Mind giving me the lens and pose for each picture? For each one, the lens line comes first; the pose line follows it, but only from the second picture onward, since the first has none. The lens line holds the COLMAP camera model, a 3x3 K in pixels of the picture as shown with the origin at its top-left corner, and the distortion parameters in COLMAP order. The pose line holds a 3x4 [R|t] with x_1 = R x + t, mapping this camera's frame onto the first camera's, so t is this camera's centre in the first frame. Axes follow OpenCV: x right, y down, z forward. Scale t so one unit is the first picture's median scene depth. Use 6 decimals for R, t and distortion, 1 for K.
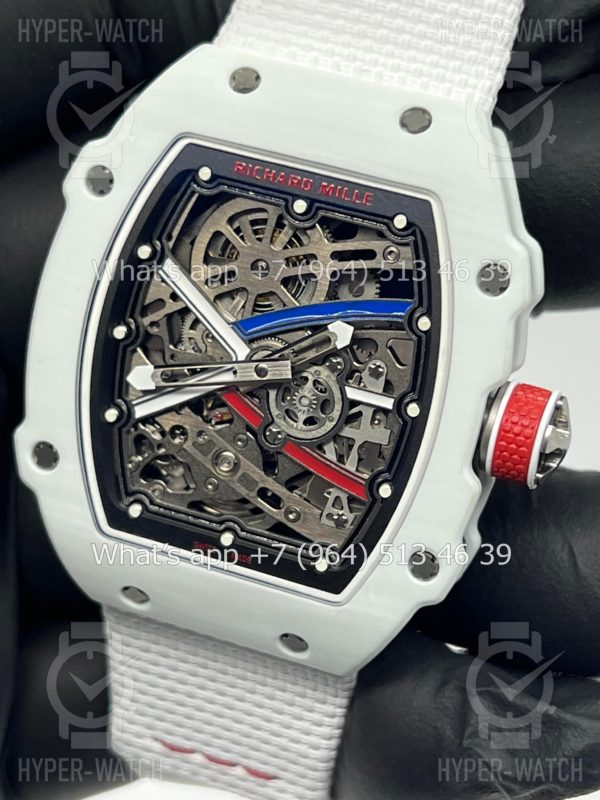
lens RADIAL K [[1893.7, 0, 297.0], [0, 1893.7, 403.4], [0, 0, 1]] dist [0.171004, 0.000000]
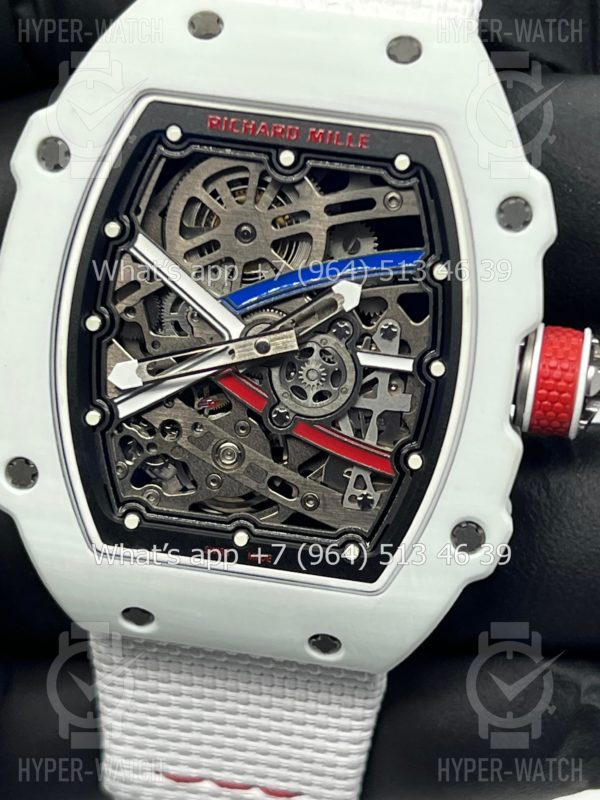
lens RADIAL K [[1893.7, 0, 311.8], [0, 1893.7, 421.0], [0, 0, 1]] dist [0.171004, 0.000000]
pose [[0.980619, -0.120461, 0.154520, -0.138318], [0.121629, 0.992574, 0.001910, 0.018895], [-0.153602, 0.016921, 0.987988, 0.109903]]
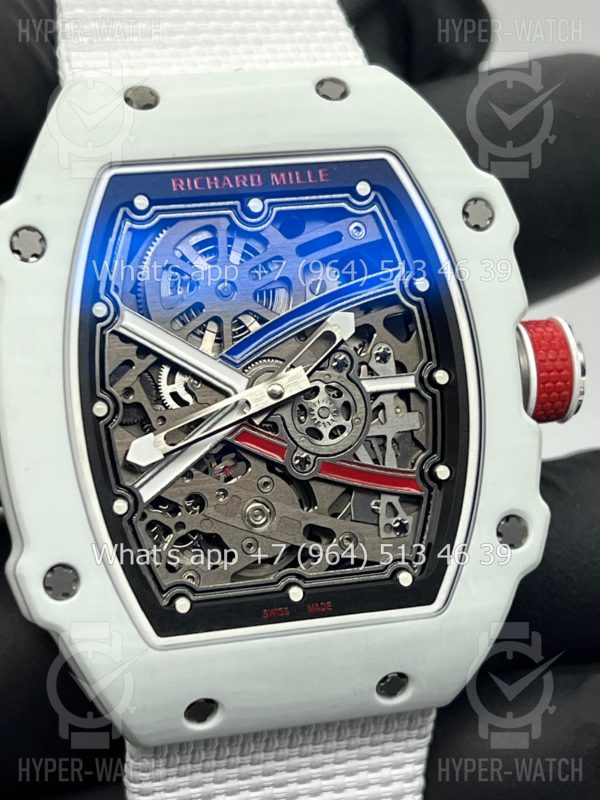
lens RADIAL K [[1893.7, 0, 299.2], [0, 1893.7, 401.6], [0, 0, 1]] dist [0.171004, 0.000000]
pose [[0.814426, -0.274108, 0.511444, -0.462465], [0.378195, 0.919217, -0.109585, 0.087902], [-0.440090, 0.282675, 0.852300, 0.240231]]
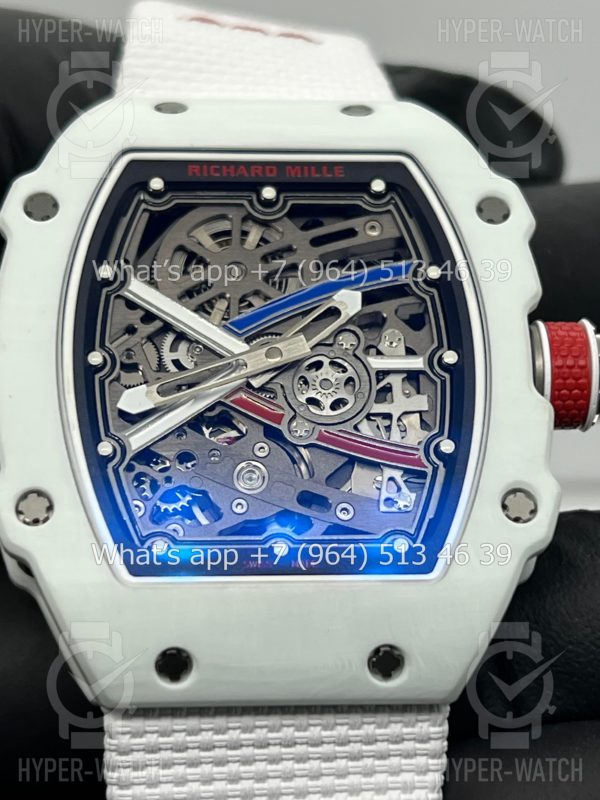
lens RADIAL K [[1893.7, 0, 303.8], [0, 1893.7, 400.8], [0, 0, 1]] dist [0.171004, 0.000000]
pose [[0.906216, -0.083454, 0.414498, -0.371791], [0.300838, 0.816117, -0.493407, 0.437353], [-0.297102, 0.571830, 0.764684, 0.332928]]
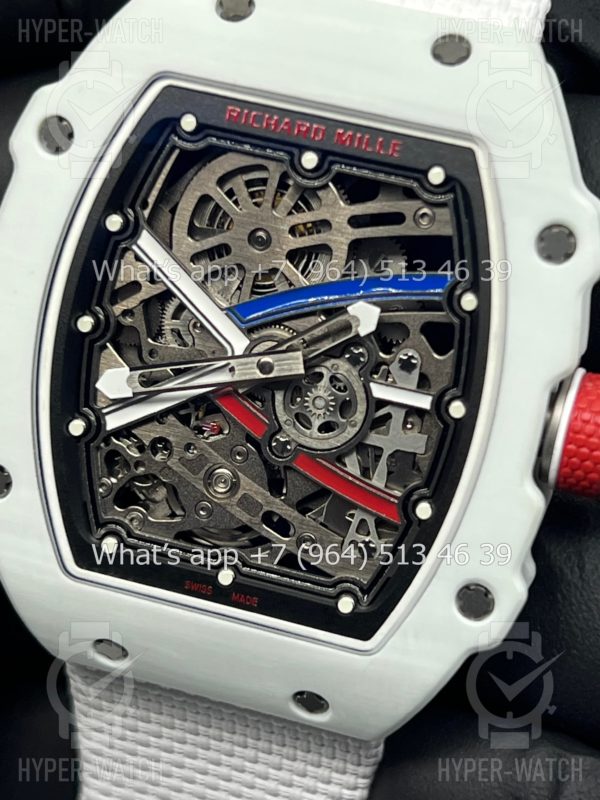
lens RADIAL K [[1893.7, 0, 315.5], [0, 1893.7, 398.8], [0, 0, 1]] dist [0.171004, 0.000000]
pose [[0.997604, -0.027733, 0.063388, -0.048804], [0.028559, 0.999518, -0.012162, 0.006892], [-0.063020, 0.013943, 0.997915, 0.194476]]
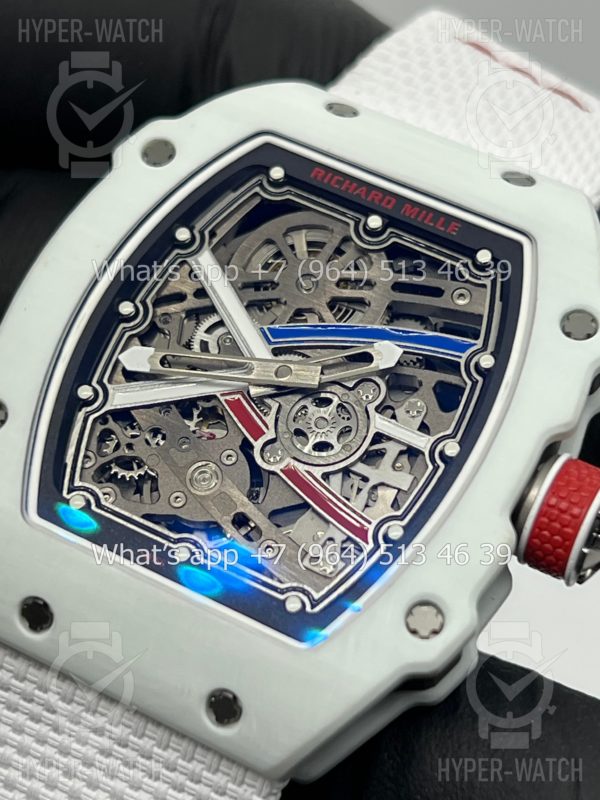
lens RADIAL K [[1893.7, 0, 297.9], [0, 1893.7, 405.9], [0, 0, 1]] dist [0.171004, 0.000000]
pose [[0.949752, 0.306802, 0.061991, -0.060557], [-0.232442, 0.823972, -0.516760, 0.429916], [-0.209622, 0.476384, 0.853883, 0.280161]]
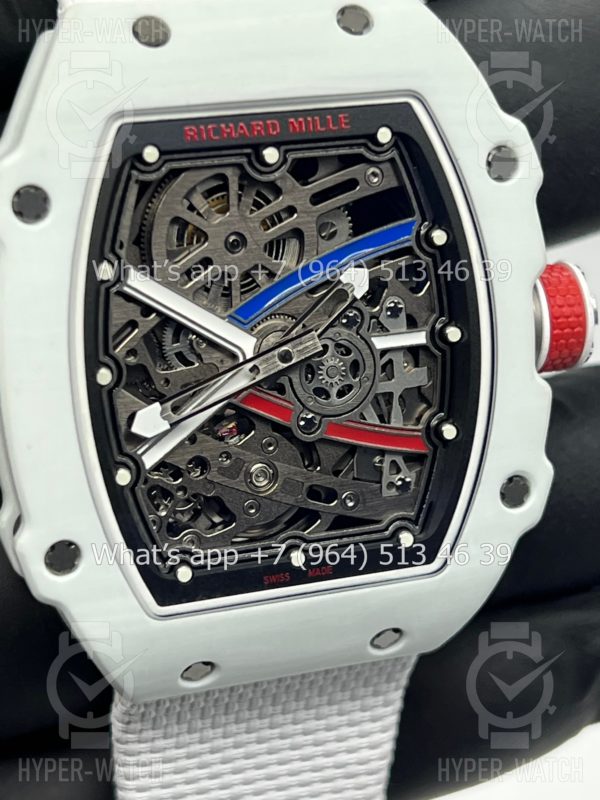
lens RADIAL K [[1893.7, 0, 305.1], [0, 1893.7, 396.7], [0, 0, 1]] dist [0.171004, 0.000000]
pose [[0.781103, -0.360265, 0.509988, -0.448825], [0.343829, 0.929945, 0.130318, -0.107071], [-0.521210, 0.073557, 0.850253, 0.275488]]
